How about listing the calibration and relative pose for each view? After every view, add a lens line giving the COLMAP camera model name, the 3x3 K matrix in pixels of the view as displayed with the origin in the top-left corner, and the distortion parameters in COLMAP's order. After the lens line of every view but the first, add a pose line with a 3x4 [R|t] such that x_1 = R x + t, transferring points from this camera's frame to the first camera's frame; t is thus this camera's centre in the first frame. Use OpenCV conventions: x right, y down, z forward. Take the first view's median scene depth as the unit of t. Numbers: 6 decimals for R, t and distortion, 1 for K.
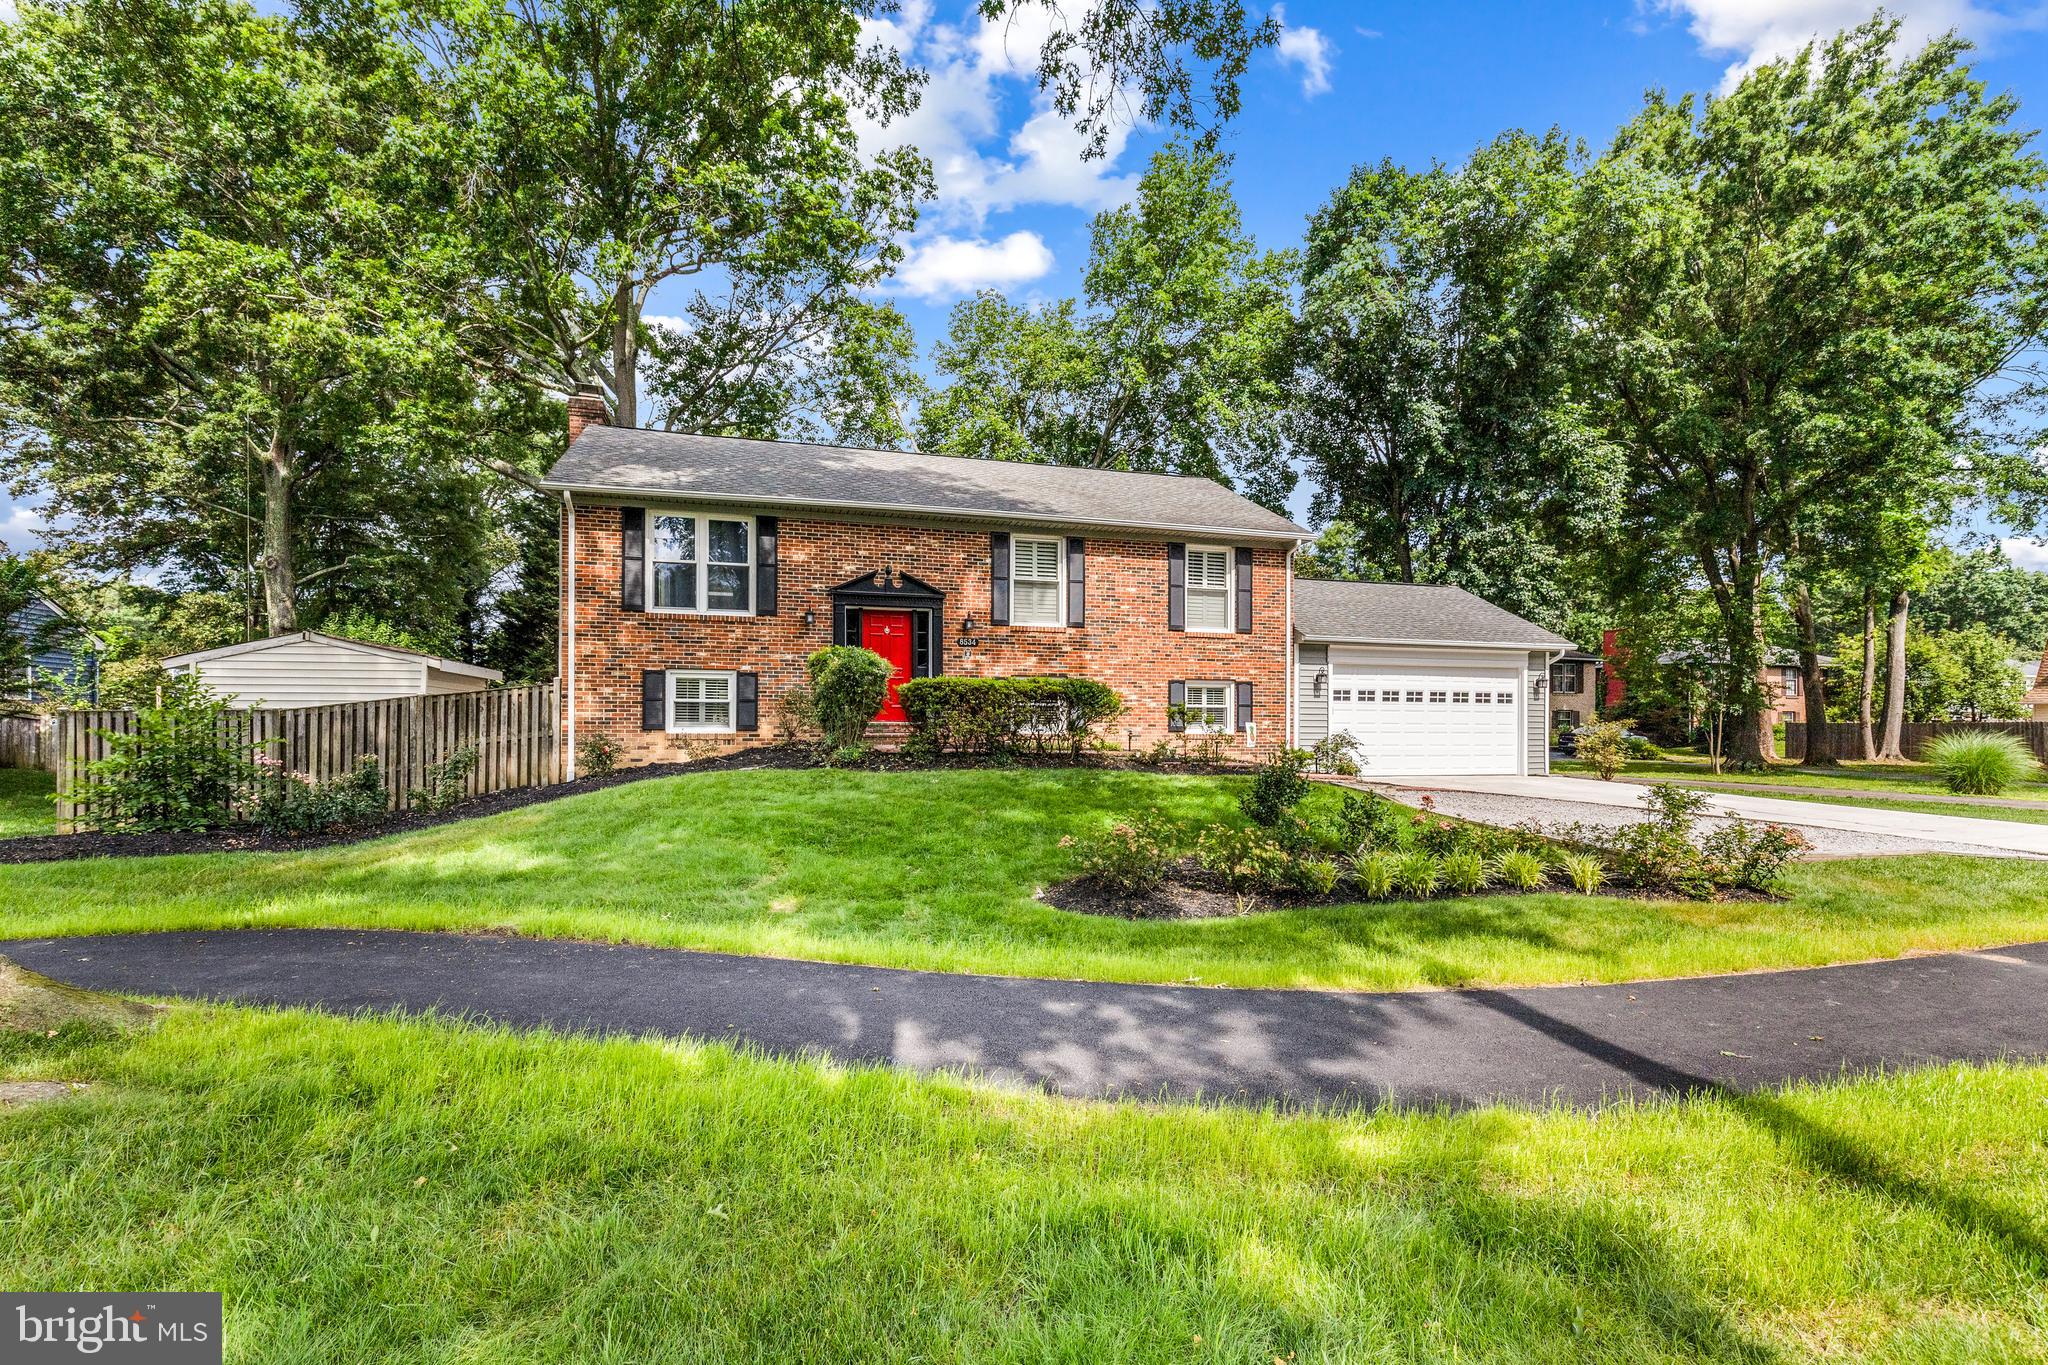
lens RADIAL K [[930.5, 0, 1018.1], [0, 930.5, 702.9], [0, 0, 1]] dist [0.002764, -0.000665]
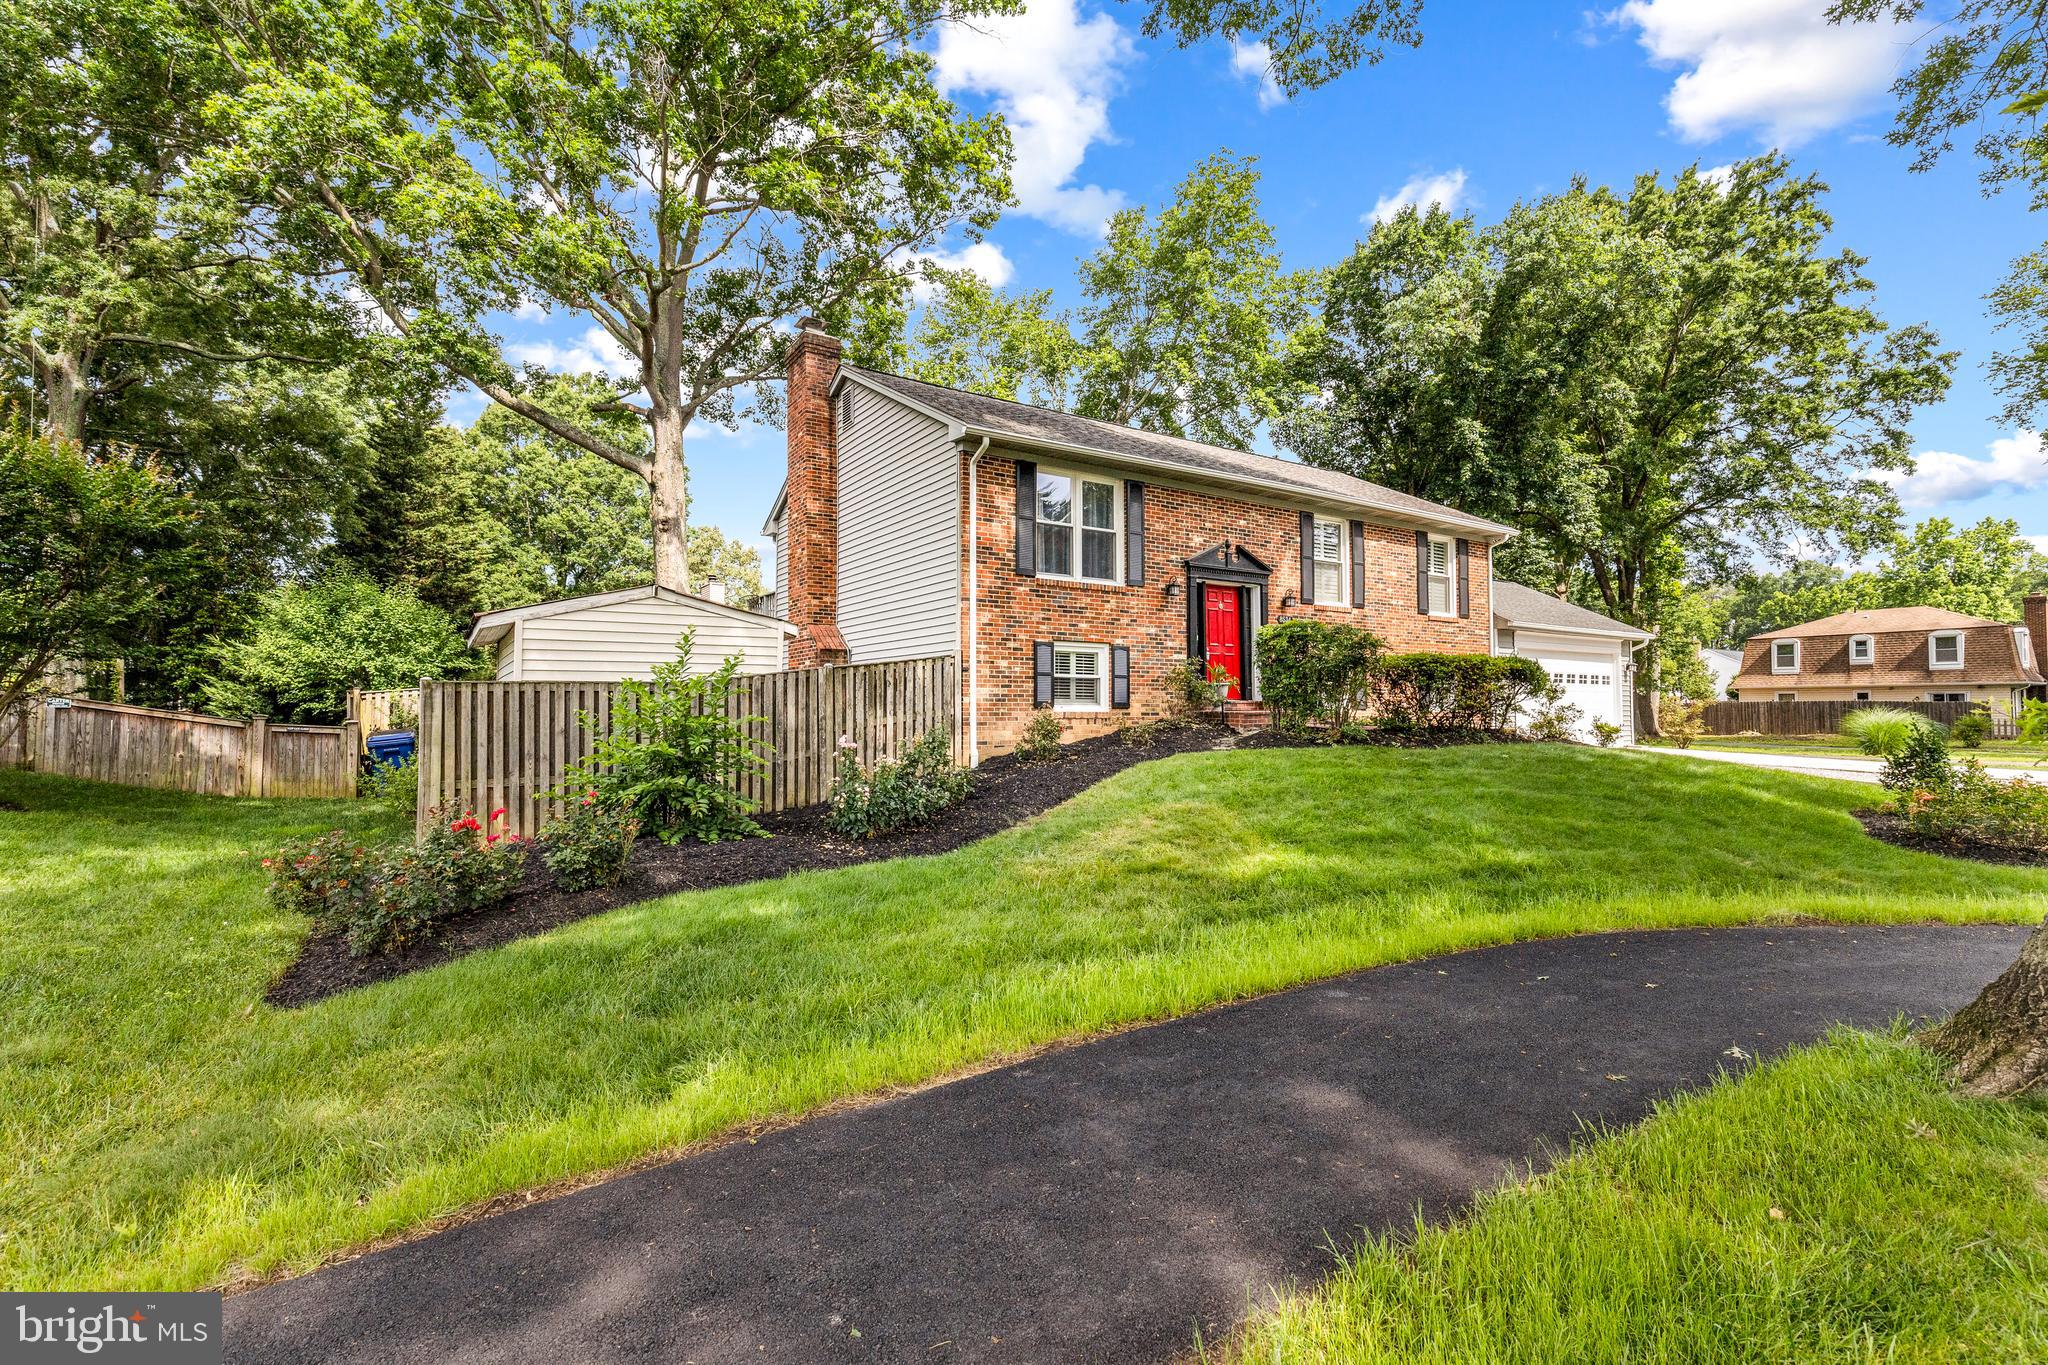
lens RADIAL K [[930.5, 0, 1030.0], [0, 930.5, 666.6], [0, 0, 1]] dist [0.002764, -0.000665]
pose [[0.955397, 0.007187, 0.295238, -0.603765], [0.002440, 0.999478, -0.032228, 0.016102], [-0.295316, 0.031511, 0.954880, 0.129288]]
